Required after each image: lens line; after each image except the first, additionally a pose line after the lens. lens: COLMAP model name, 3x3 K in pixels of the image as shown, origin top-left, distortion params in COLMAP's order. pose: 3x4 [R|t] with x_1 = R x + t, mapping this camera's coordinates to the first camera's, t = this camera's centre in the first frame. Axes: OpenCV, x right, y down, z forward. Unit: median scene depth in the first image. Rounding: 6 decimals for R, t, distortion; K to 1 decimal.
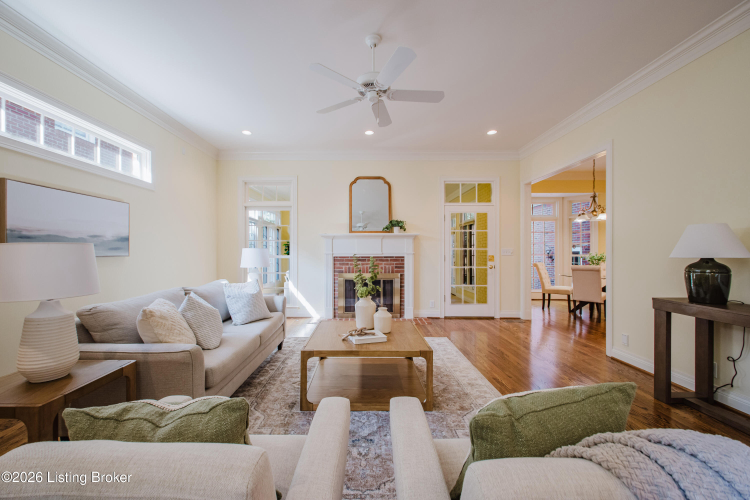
lens RADIAL K [[302.9, 0, 371.5], [0, 302.9, 251.4], [0, 0, 1]] dist [0.001583, 0.000165]
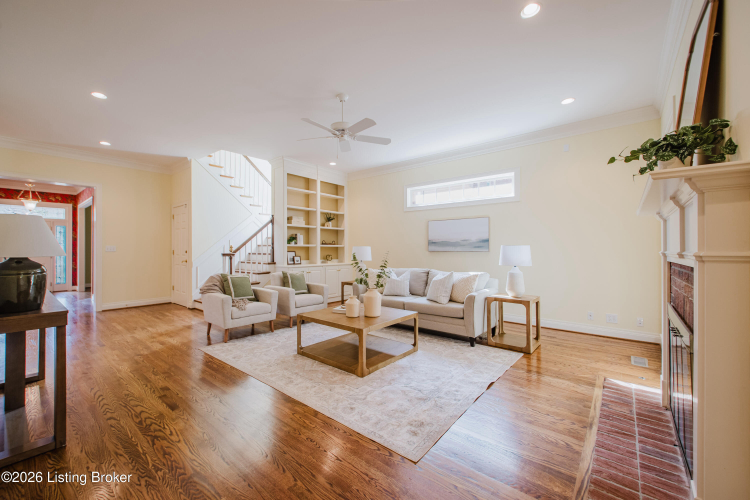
lens RADIAL K [[302.9, 0, 371.5], [0, 302.9, 251.4], [0, 0, 1]] dist [0.001583, 0.000165]
pose [[-0.648612, 0.006406, -0.761092, 0.772443], [0.005899, 0.999977, 0.003389, 0.006525], [0.761096, -0.002292, -0.648635, 1.575123]]
